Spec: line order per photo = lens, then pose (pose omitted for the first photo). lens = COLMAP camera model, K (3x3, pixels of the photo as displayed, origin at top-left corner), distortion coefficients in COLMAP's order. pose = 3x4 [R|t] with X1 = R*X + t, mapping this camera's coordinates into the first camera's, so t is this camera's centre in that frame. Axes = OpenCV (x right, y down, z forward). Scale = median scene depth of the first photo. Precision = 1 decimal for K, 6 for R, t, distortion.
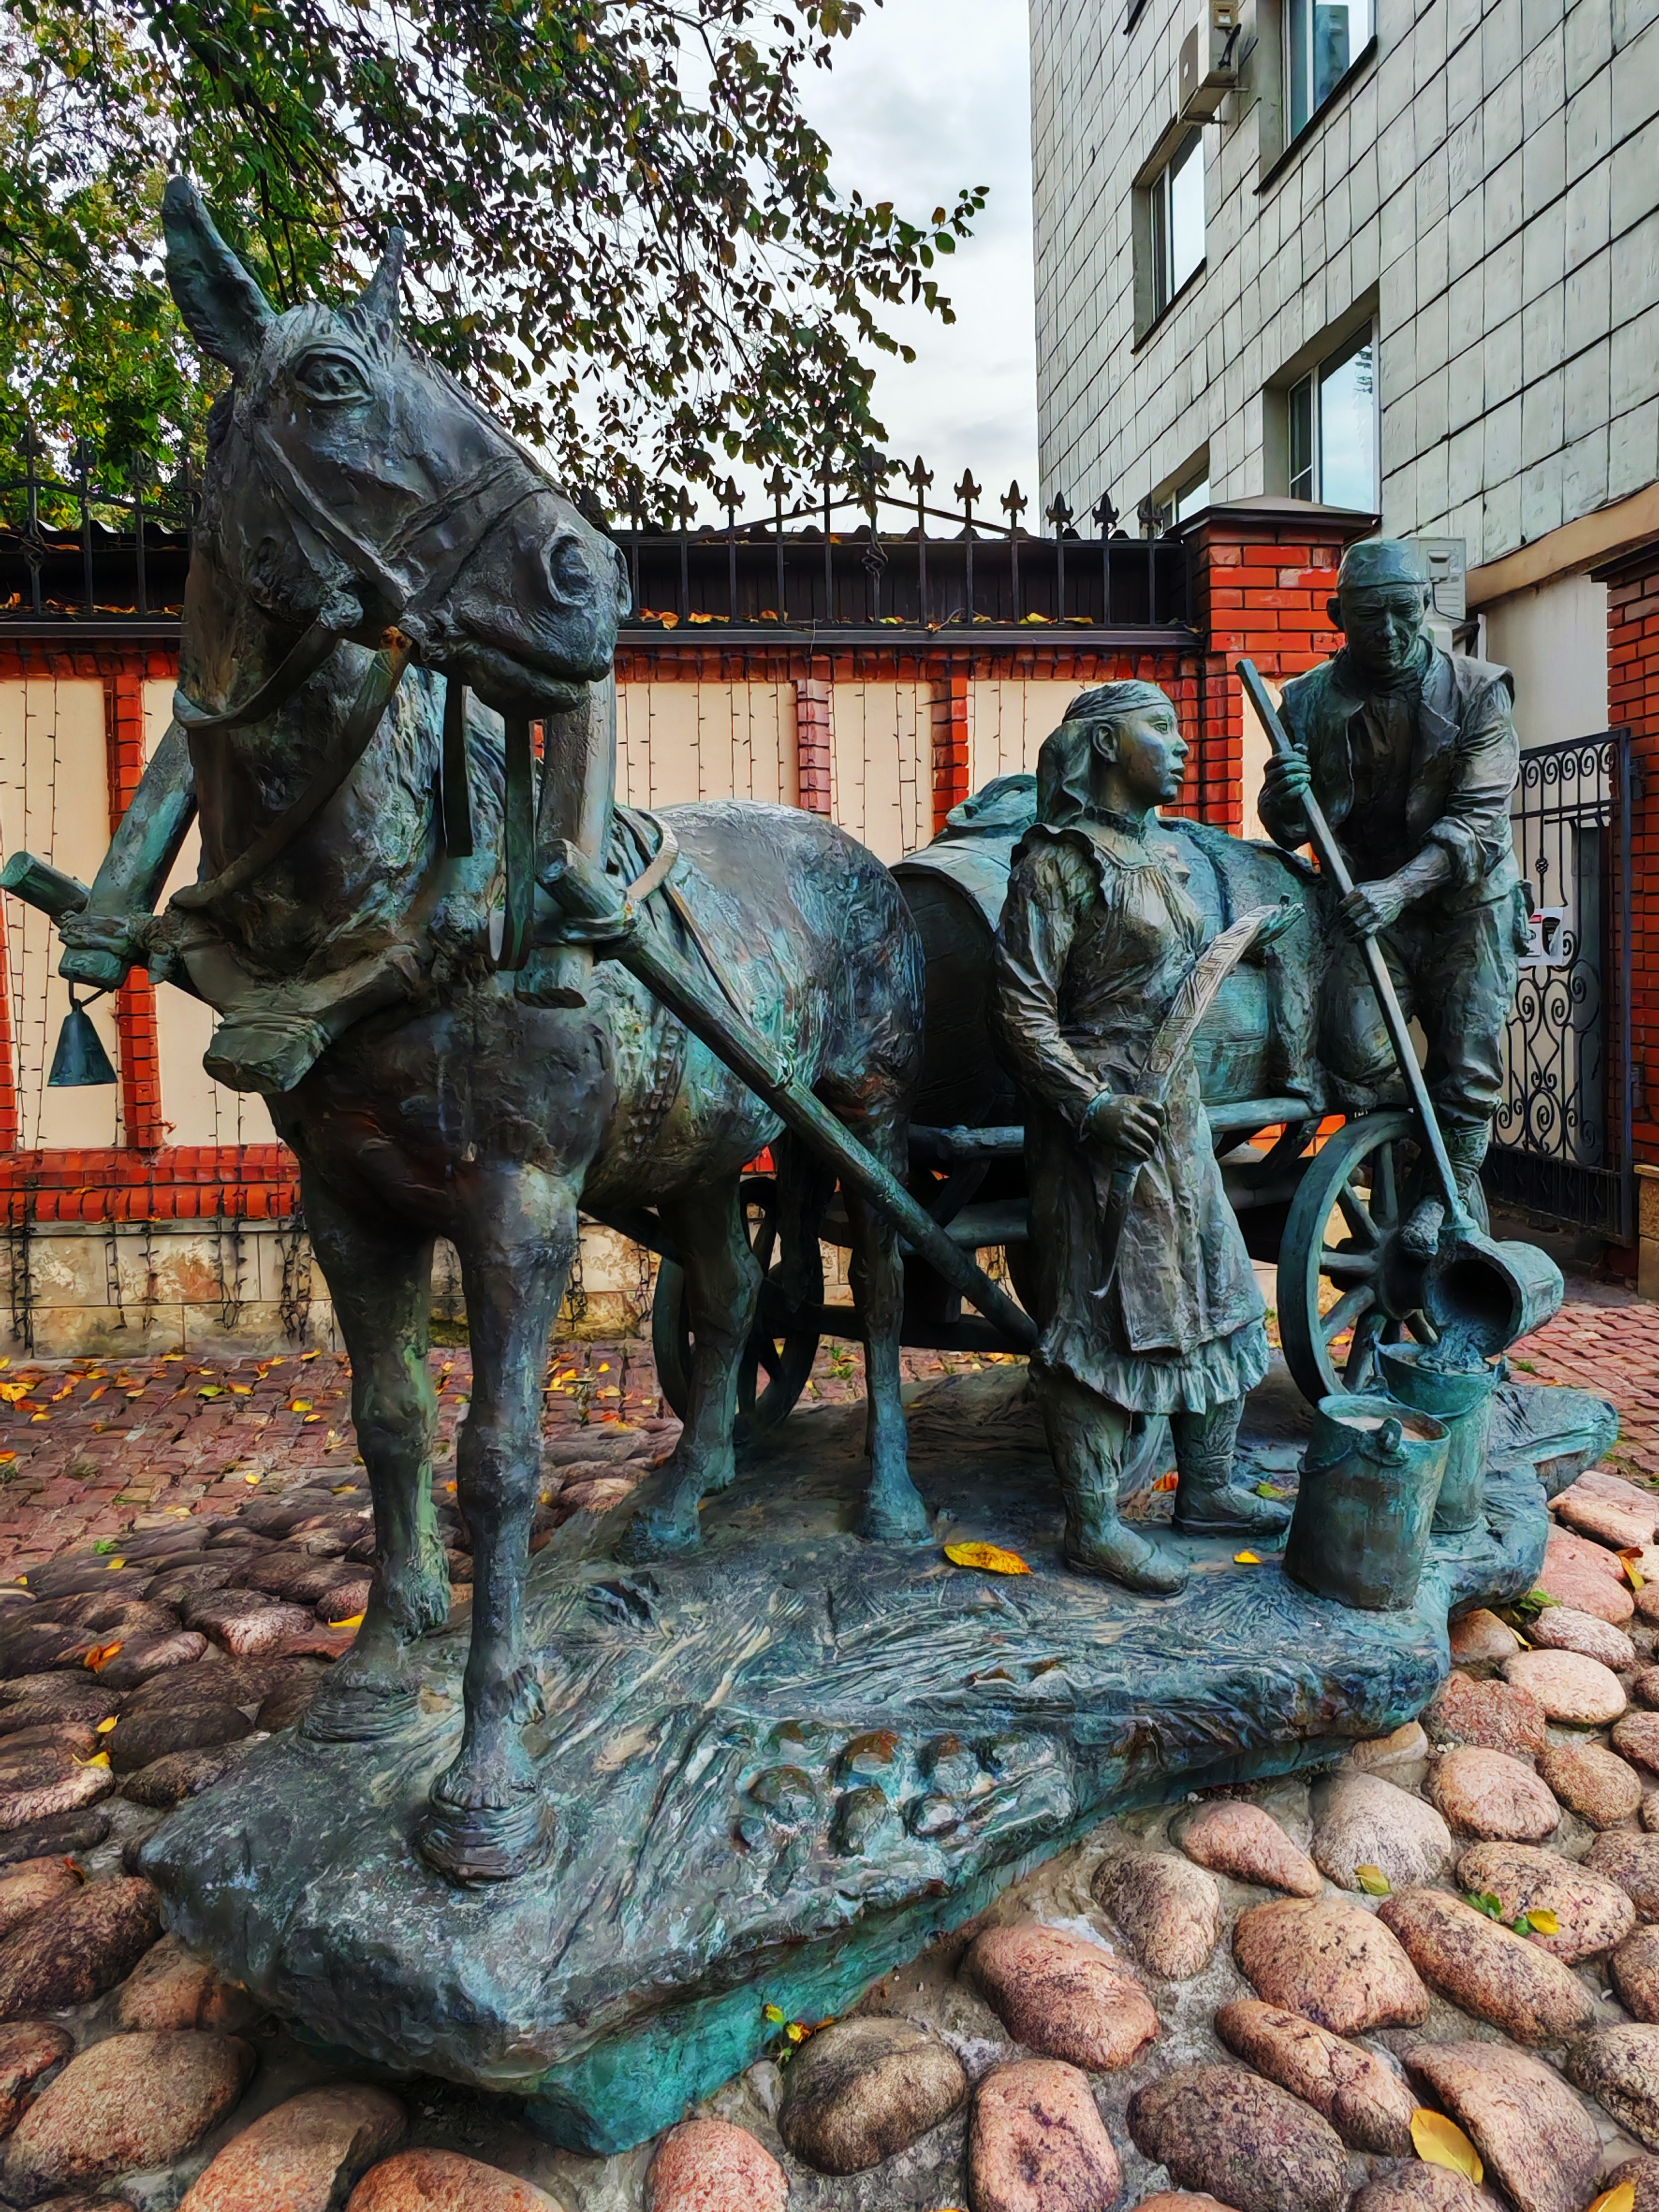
lens RADIAL K [[1665.0, 0, 830.6], [0, 1665.0, 1100.3], [0, 0, 1]] dist [-0.054679, -0.001000]
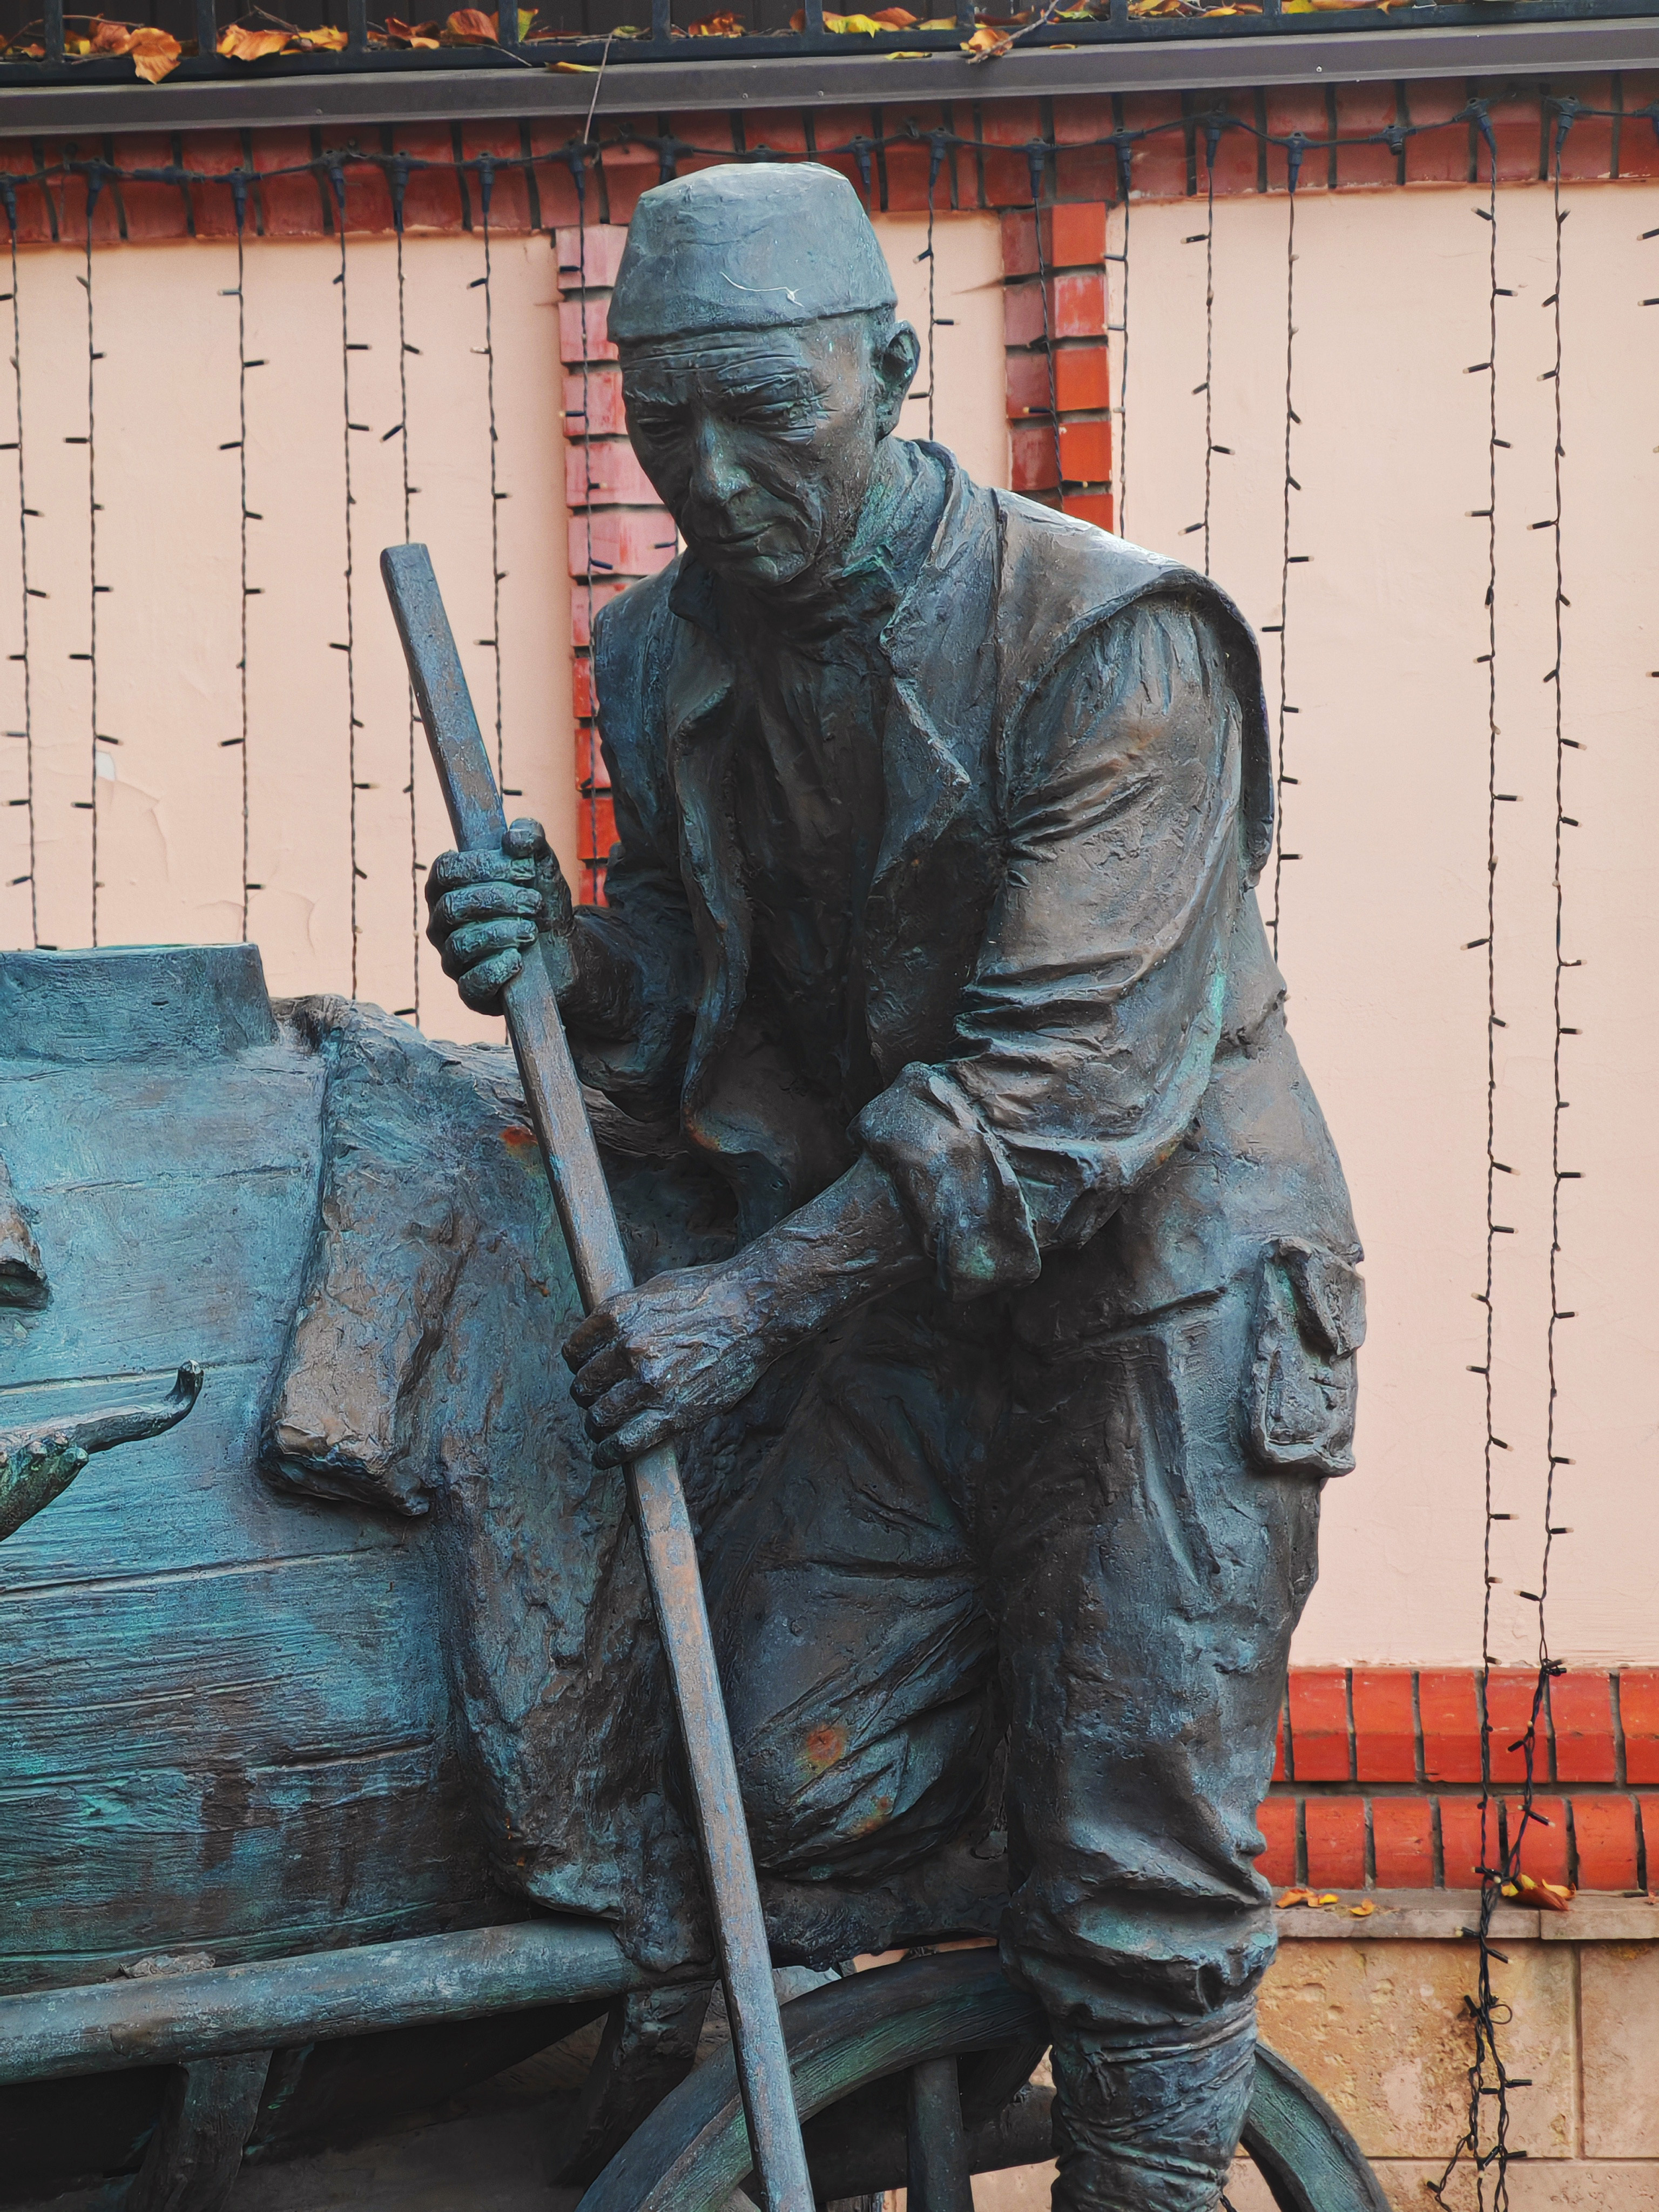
lens RADIAL K [[5474.6, 0, 829.4], [0, 5474.6, 1107.1], [0, 0, 1]] dist [0.147269, 0.000000]
pose [[0.981524, 0.001389, -0.191334, 0.534331], [-0.007539, 0.999478, -0.031417, -0.126129], [0.191191, 0.032279, 0.981022, -0.019122]]
